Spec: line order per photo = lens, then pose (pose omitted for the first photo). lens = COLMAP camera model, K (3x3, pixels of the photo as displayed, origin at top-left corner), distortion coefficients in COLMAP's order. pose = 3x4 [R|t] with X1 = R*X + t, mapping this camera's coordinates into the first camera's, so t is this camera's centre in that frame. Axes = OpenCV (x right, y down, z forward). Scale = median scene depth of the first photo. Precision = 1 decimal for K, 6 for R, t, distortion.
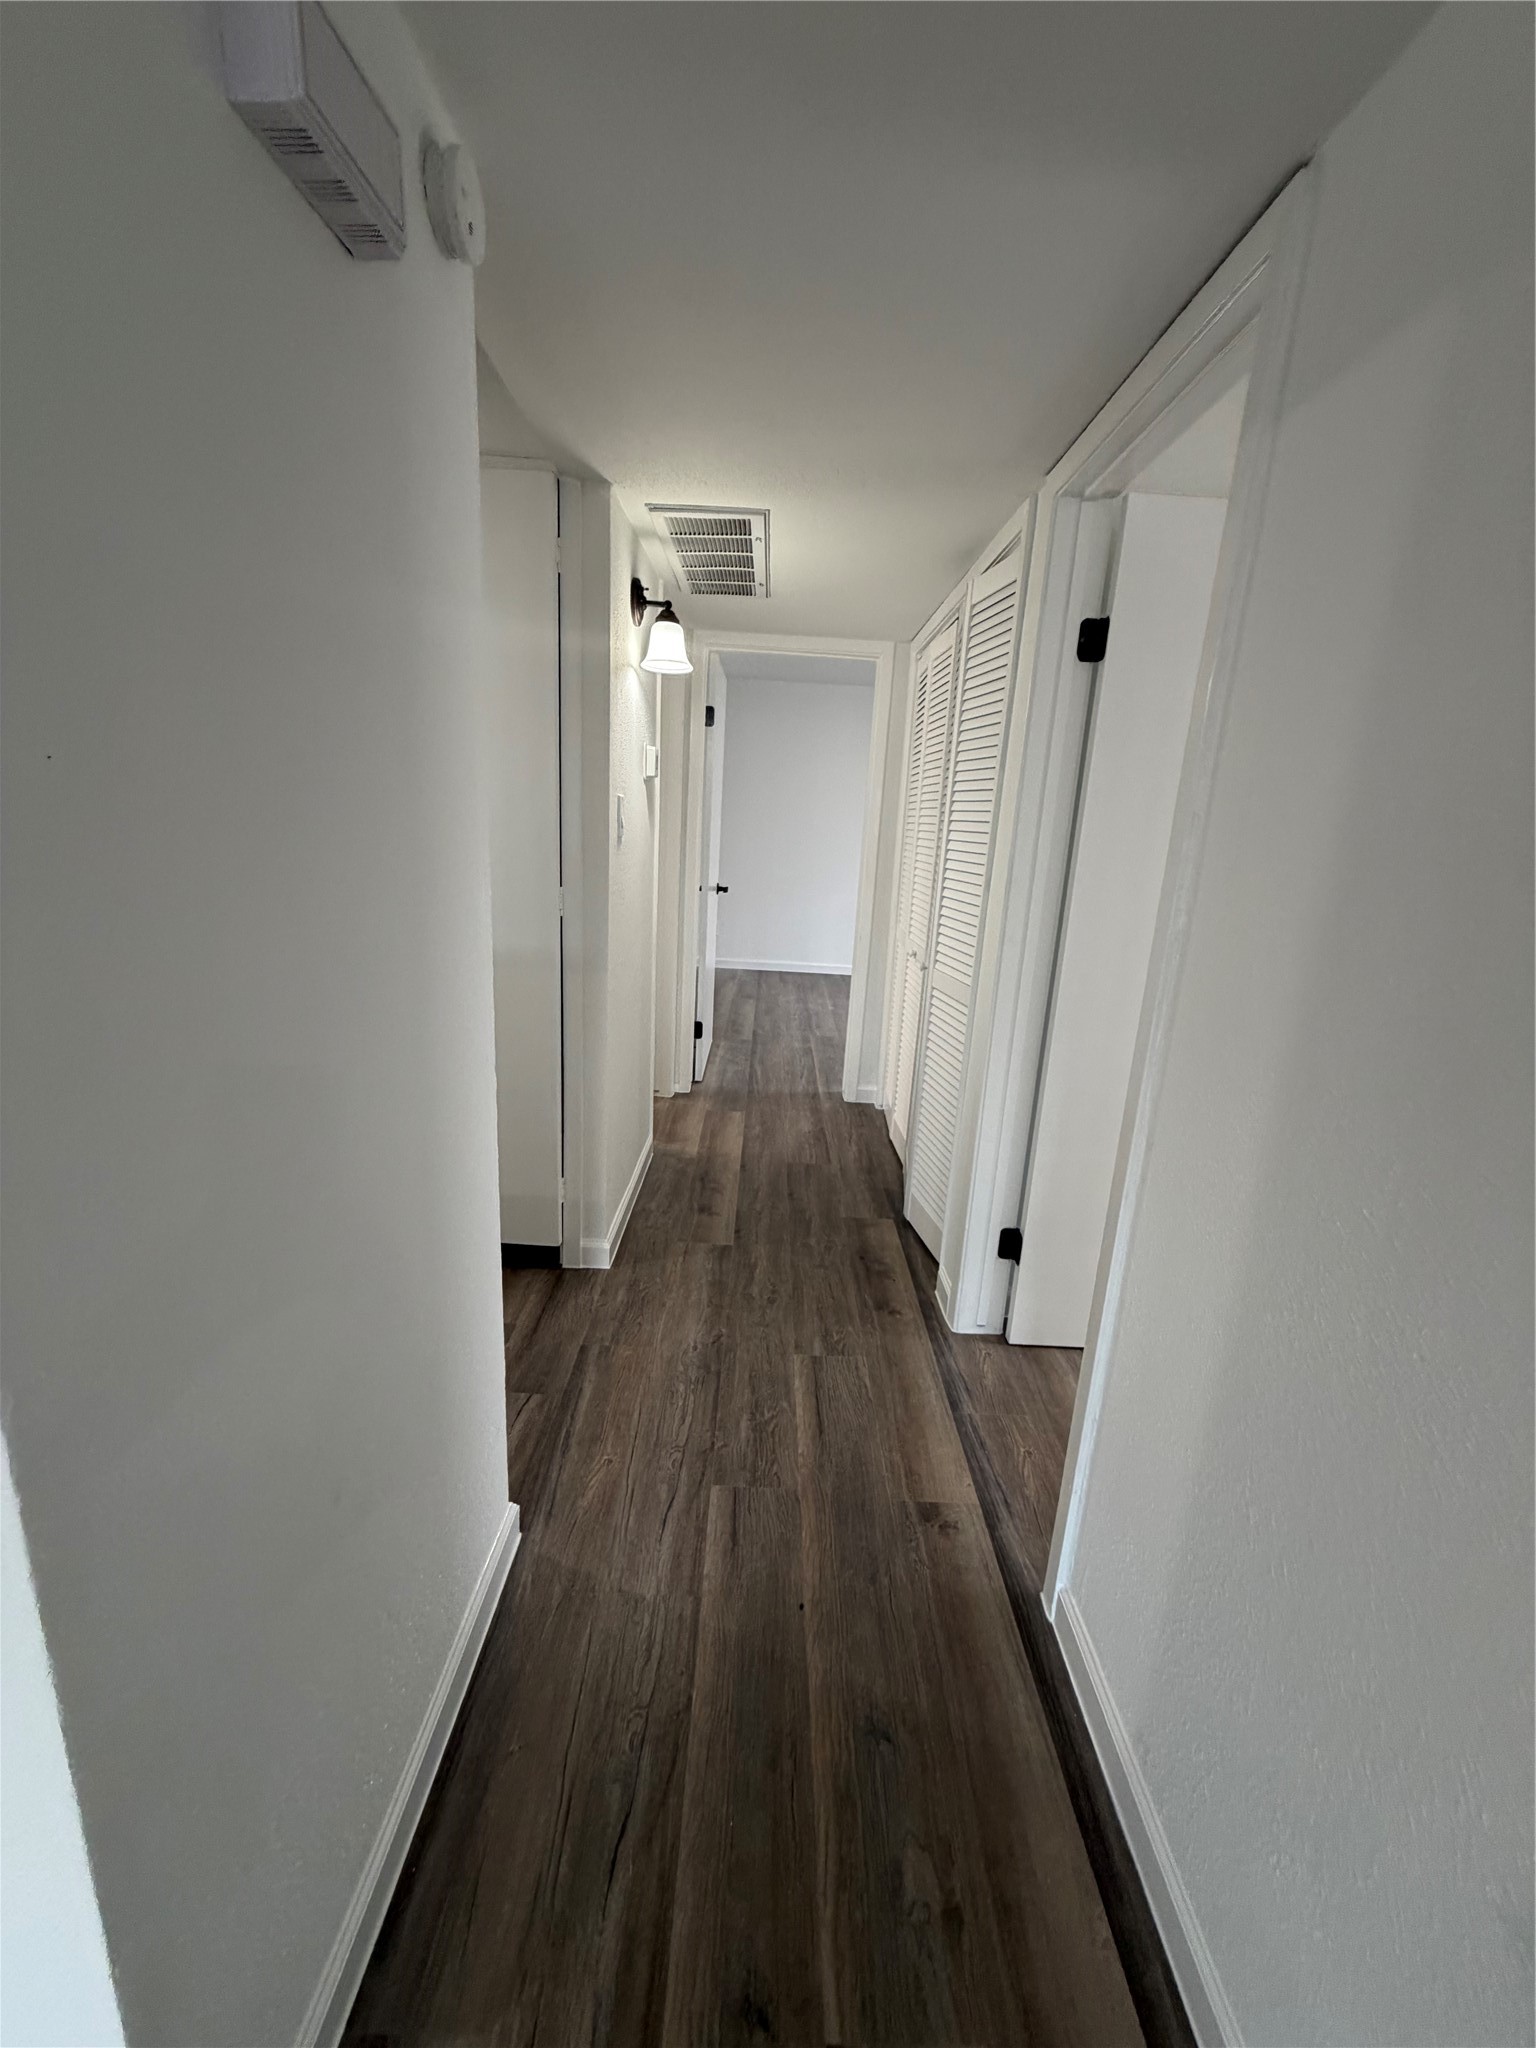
lens RADIAL K [[822.8, 0, 769.6], [0, 822.8, 1017.2], [0, 0, 1]] dist [-0.001360, -0.000393]
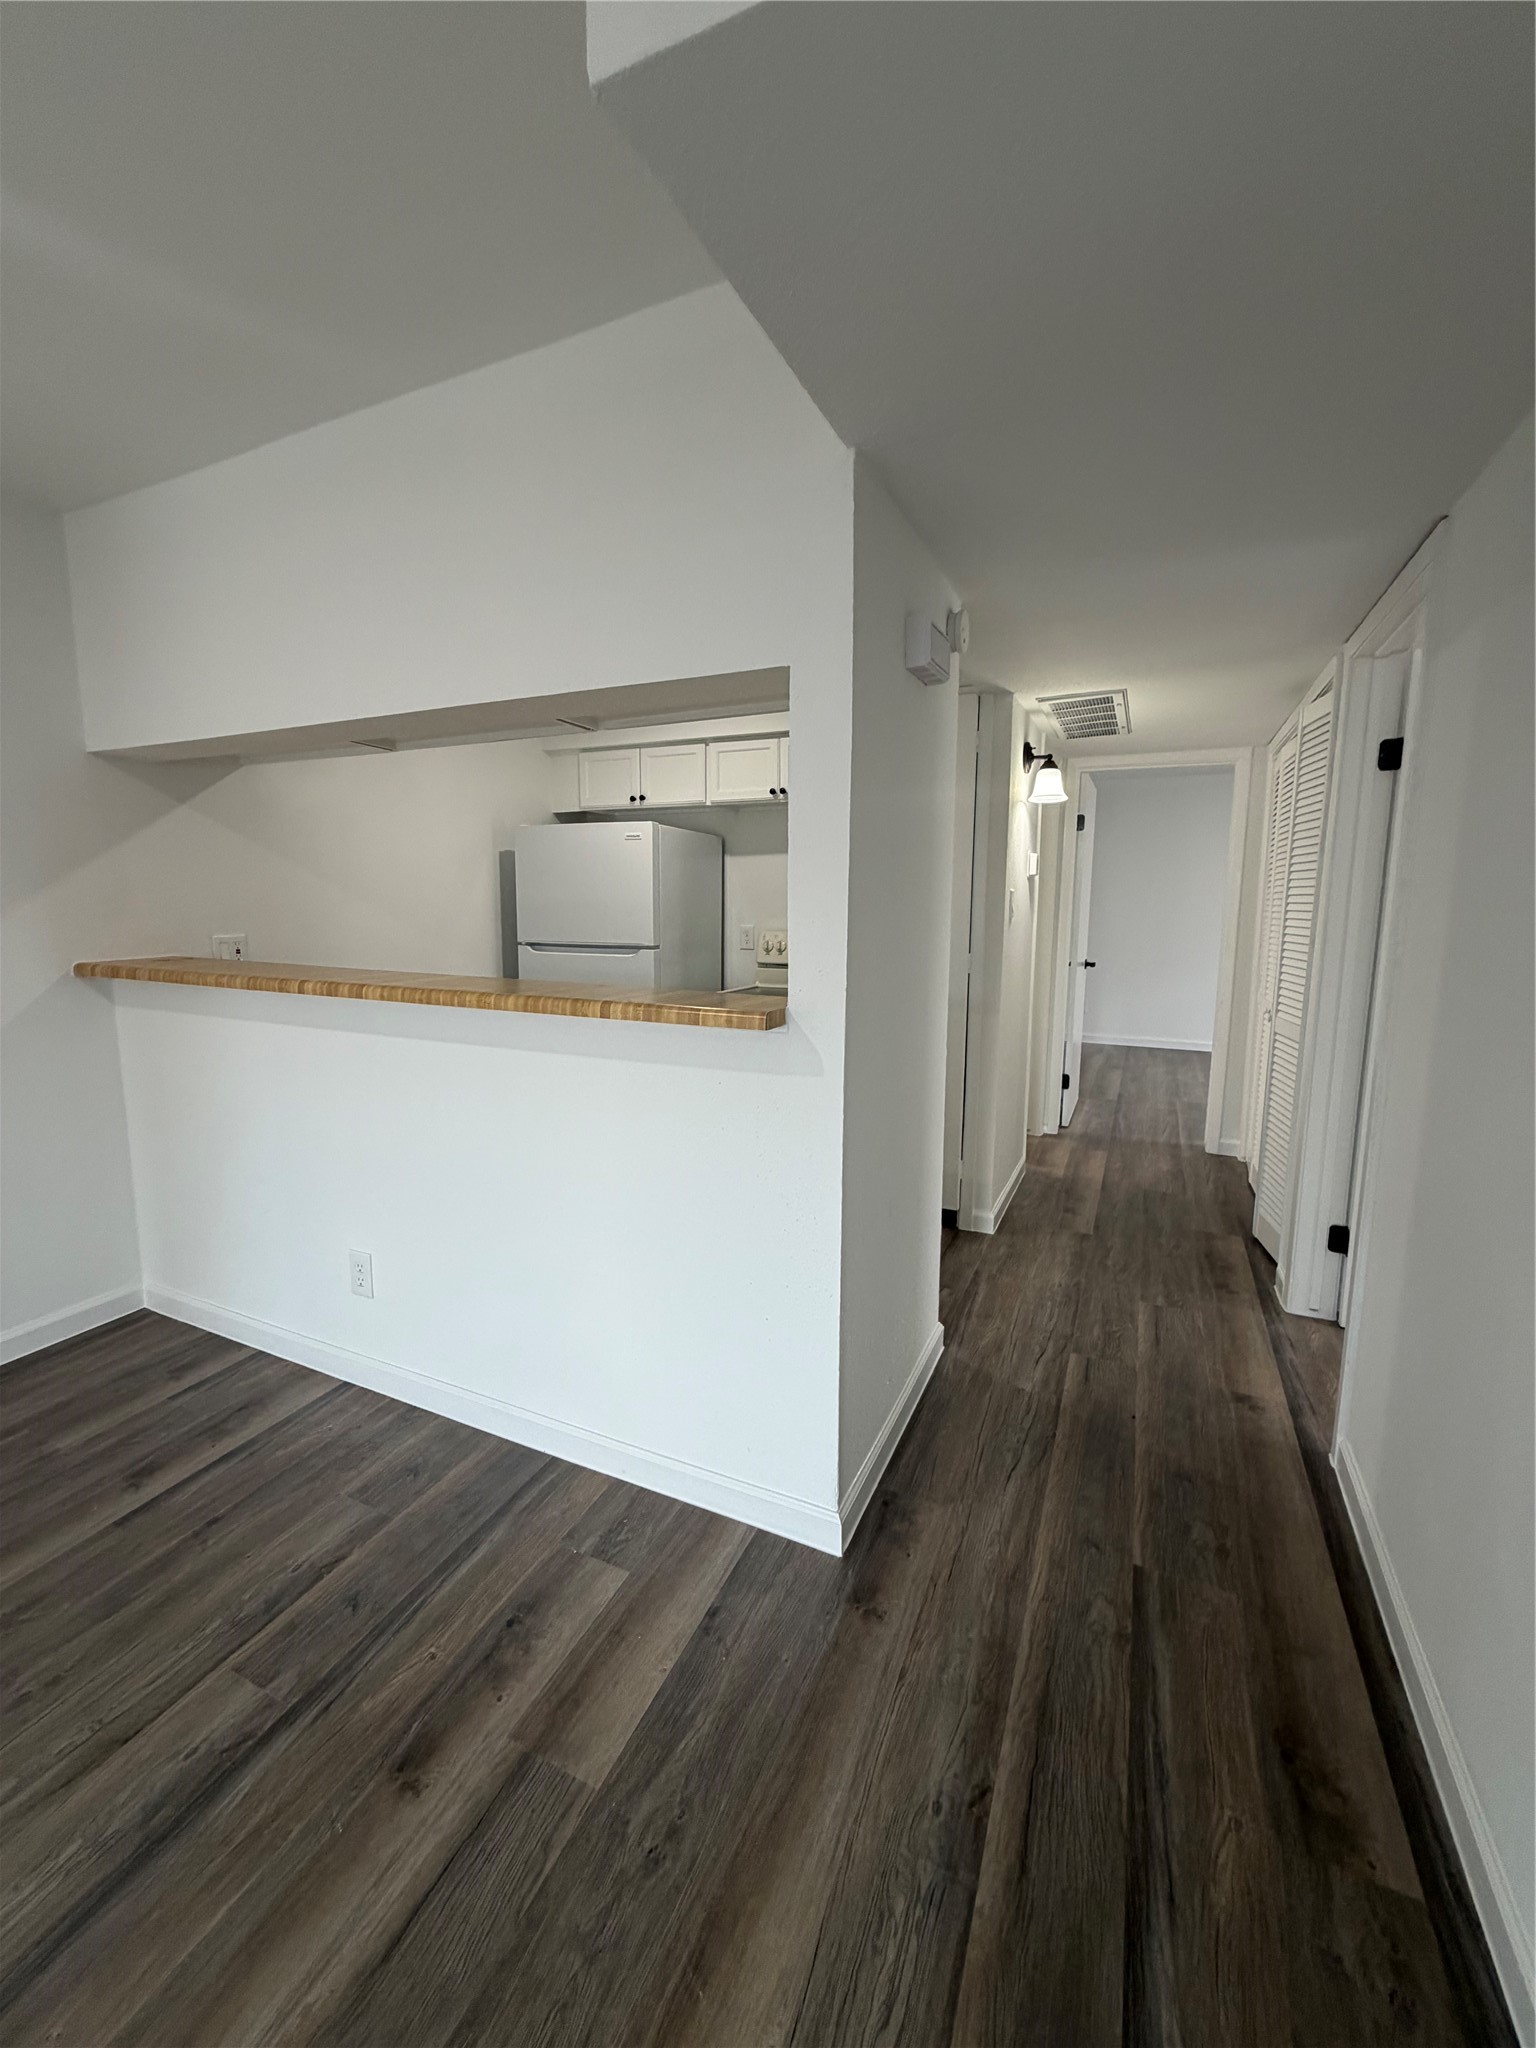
lens RADIAL K [[822.8, 0, 769.6], [0, 822.8, 1017.2], [0, 0, 1]] dist [-0.001360, -0.000393]
pose [[0.908230, 0.008378, -0.418386, 0.035192], [-0.054831, 0.993562, -0.099133, 0.112117], [0.414862, 0.112976, 0.902843, -0.432612]]
